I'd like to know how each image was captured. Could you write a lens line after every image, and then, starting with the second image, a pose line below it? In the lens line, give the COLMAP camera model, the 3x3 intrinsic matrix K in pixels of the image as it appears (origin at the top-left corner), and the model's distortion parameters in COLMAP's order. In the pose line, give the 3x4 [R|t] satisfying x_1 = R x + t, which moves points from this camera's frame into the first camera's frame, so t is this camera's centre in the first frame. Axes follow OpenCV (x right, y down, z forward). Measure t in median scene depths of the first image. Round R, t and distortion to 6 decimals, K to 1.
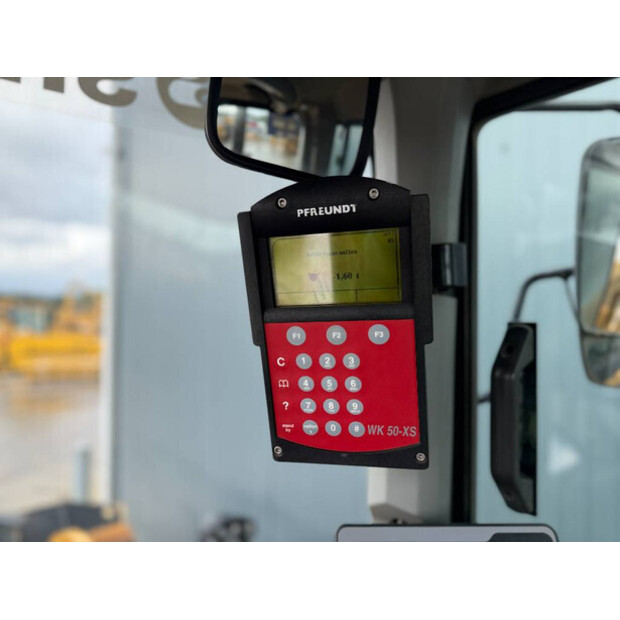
lens RADIAL K [[437.2, 0, 310.0], [0, 437.2, 310.0], [0, 0, 1]] dist [0.048371, -0.052391]
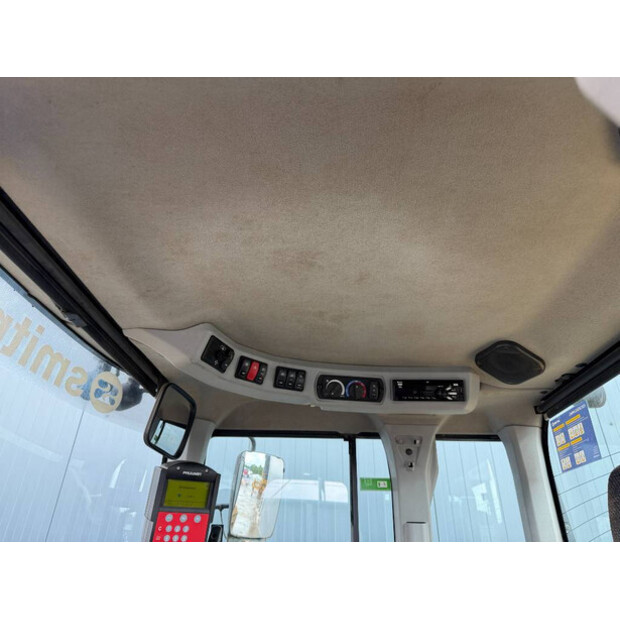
lens RADIAL K [[437.2, 0, 310.0], [0, 437.2, 310.0], [0, 0, 1]] dist [0.048371, -0.052391]
pose [[0.699948, 0.371274, 0.610105, -1.639205], [-0.023095, 0.865577, -0.500242, 0.304388], [-0.713820, 0.336053, 0.614434, -1.840874]]
